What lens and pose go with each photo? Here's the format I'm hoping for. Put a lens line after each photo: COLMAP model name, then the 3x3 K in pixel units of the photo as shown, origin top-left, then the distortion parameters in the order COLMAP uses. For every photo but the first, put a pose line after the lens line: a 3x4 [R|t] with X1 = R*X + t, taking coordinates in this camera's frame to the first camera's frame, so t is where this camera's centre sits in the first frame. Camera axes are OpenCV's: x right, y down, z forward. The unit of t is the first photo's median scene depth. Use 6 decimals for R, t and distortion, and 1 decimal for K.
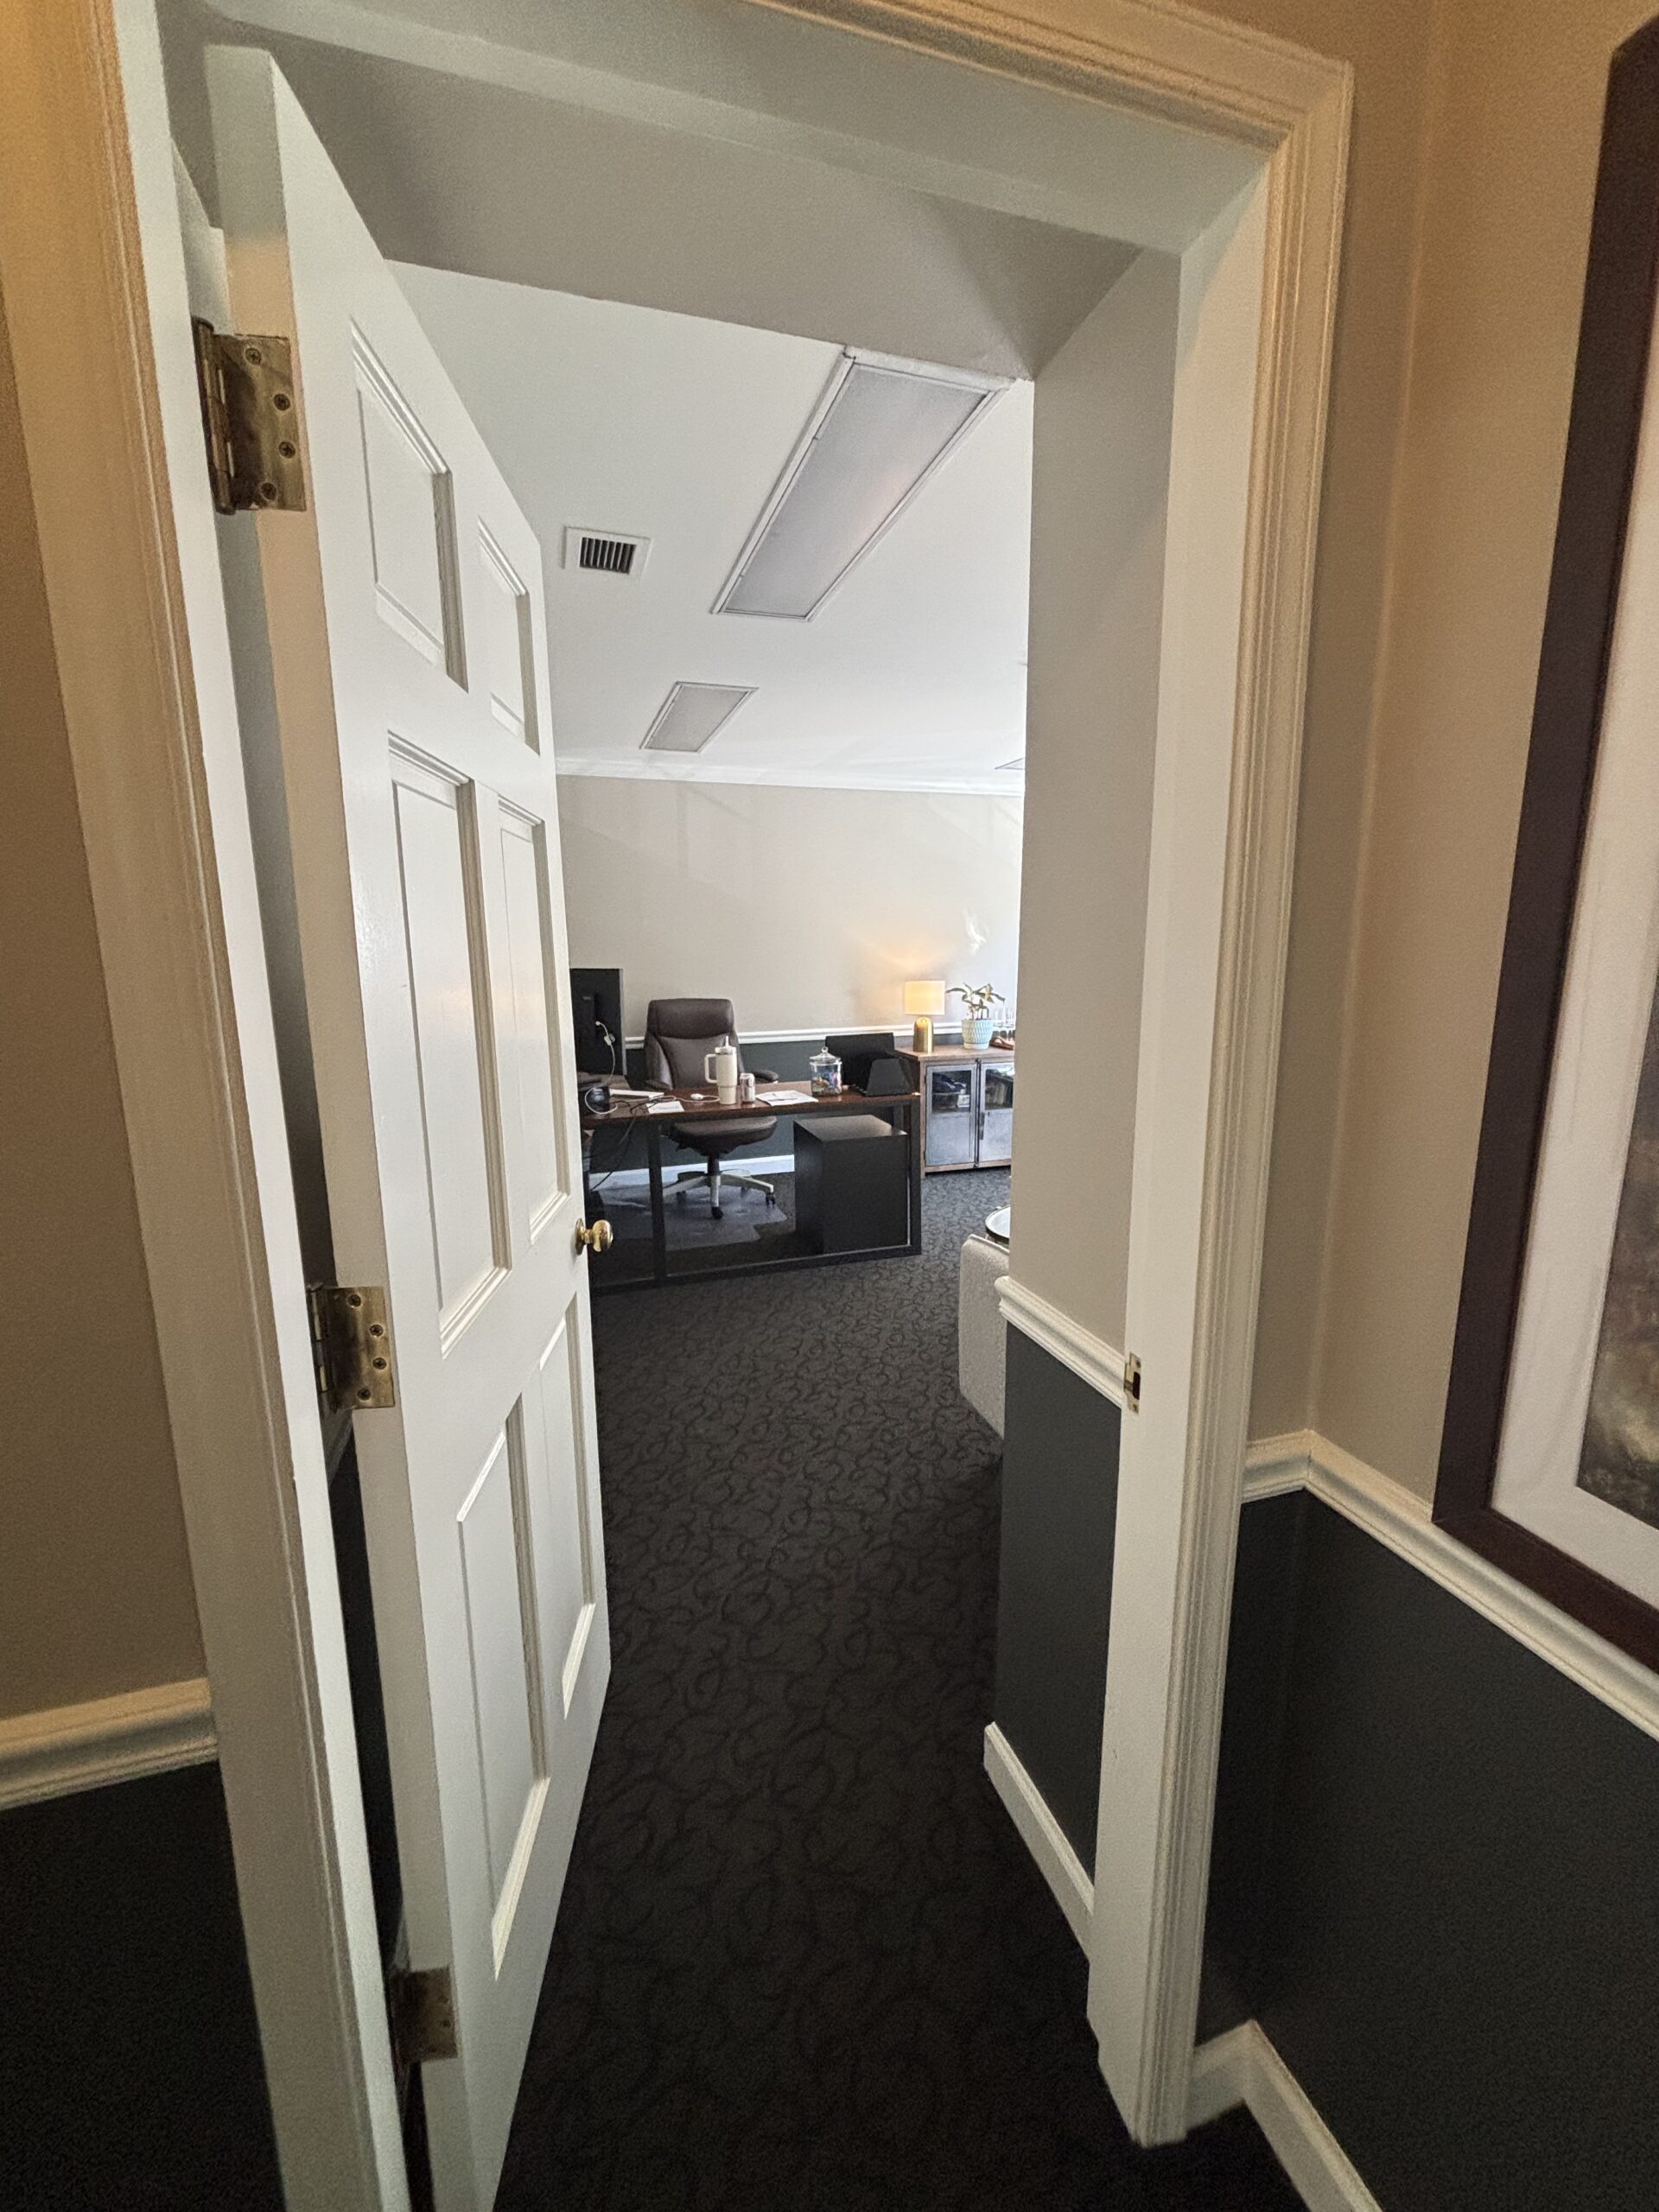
lens RADIAL K [[894.3, 0, 828.4], [0, 894.3, 1104.1], [0, 0, 1]] dist [0.002060, 0.000004]
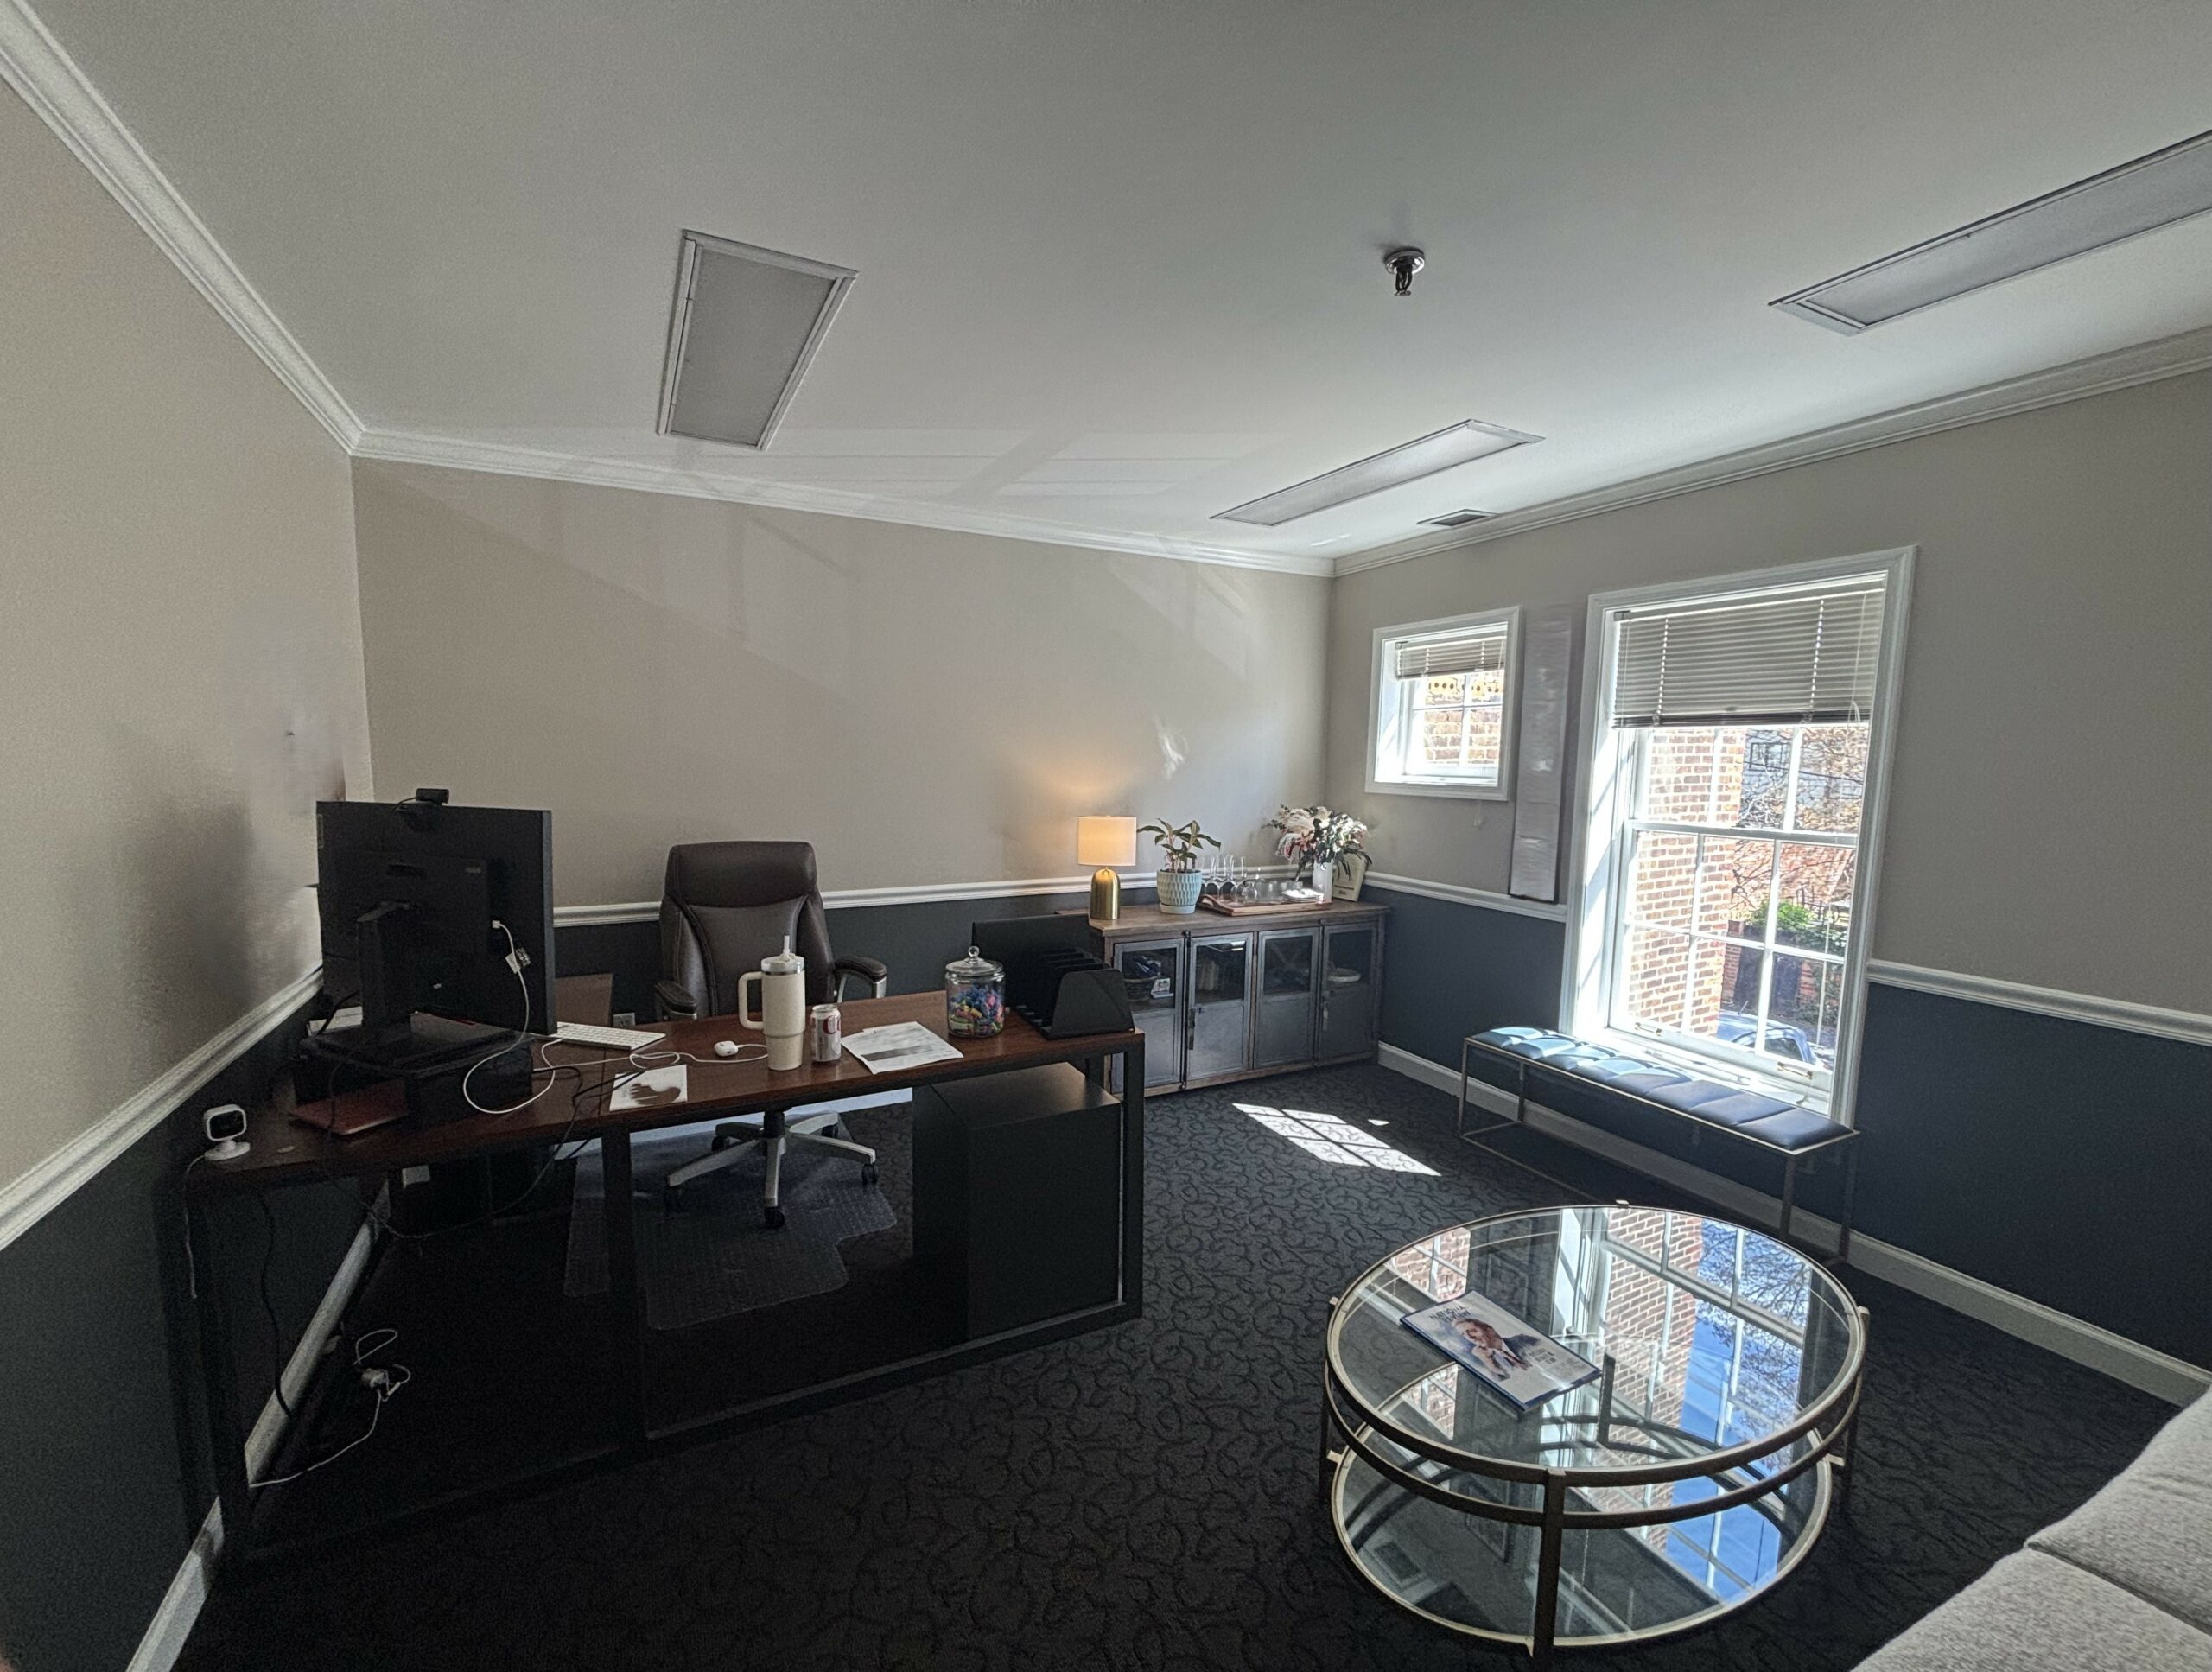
lens RADIAL K [[891.6, 0, 1108.3], [0, 891.6, 835.2], [0, 0, 1]] dist [0.004575, 0.000021]
pose [[0.982500, 0.010976, 0.185938, -0.019727], [0.004458, 0.996591, -0.082384, -0.067575], [-0.186208, 0.081772, 0.979102, 0.333628]]
